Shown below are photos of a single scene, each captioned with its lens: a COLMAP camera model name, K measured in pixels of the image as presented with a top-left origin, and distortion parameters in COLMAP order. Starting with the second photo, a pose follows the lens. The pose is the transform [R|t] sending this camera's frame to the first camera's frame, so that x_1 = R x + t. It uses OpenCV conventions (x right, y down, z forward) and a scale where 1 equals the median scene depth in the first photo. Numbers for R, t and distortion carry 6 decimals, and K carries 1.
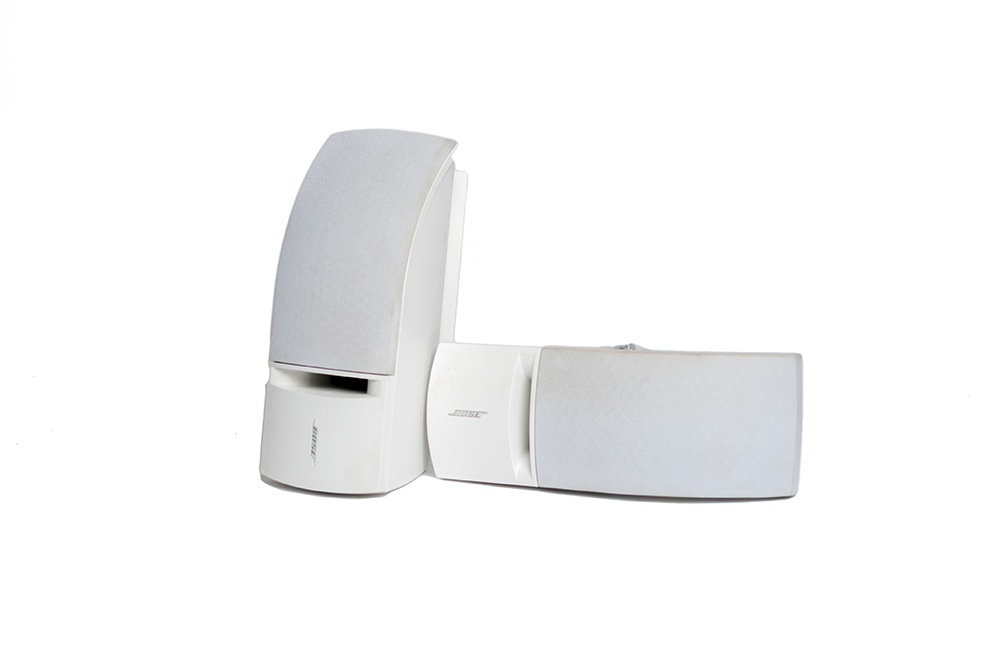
lens RADIAL K [[1719.2, 0, 498.8], [0, 1719.2, 330.3], [0, 0, 1]] dist [-0.057029, 0.000000]
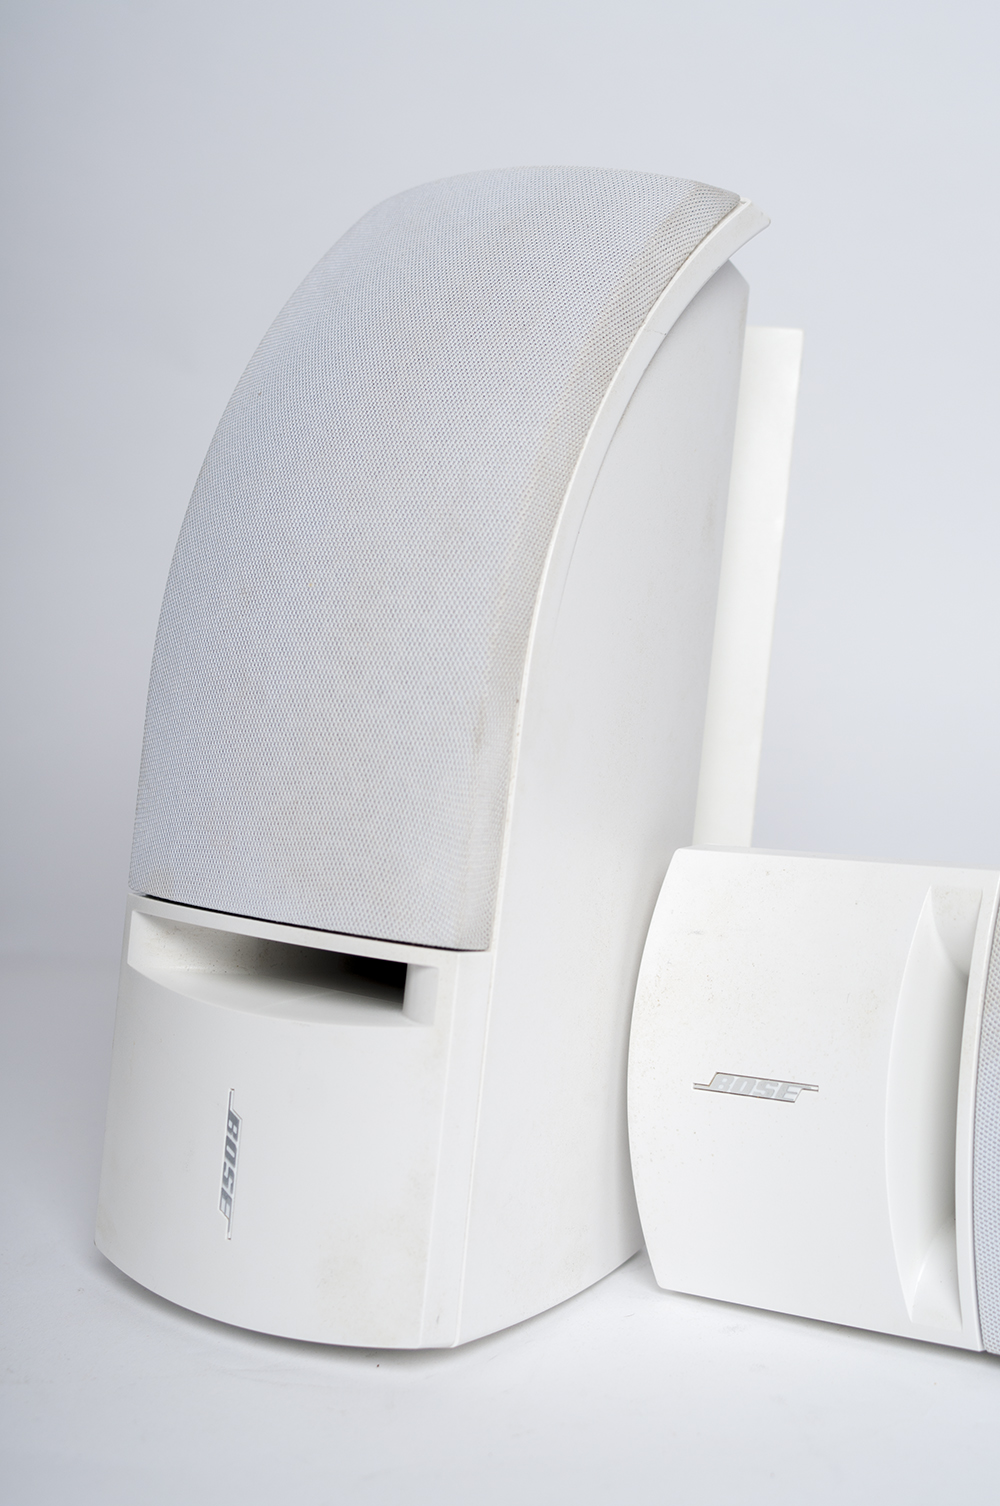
lens RADIAL K [[2504.1, 0, 505.4], [0, 2504.1, 757.8], [0, 0, 1]] dist [-0.118933, 0.000000]
pose [[0.974748, 0.016168, -0.222722, 0.036358], [-0.026177, 0.998772, -0.042059, 0.010988], [0.221768, 0.046828, 0.973974, 0.579433]]
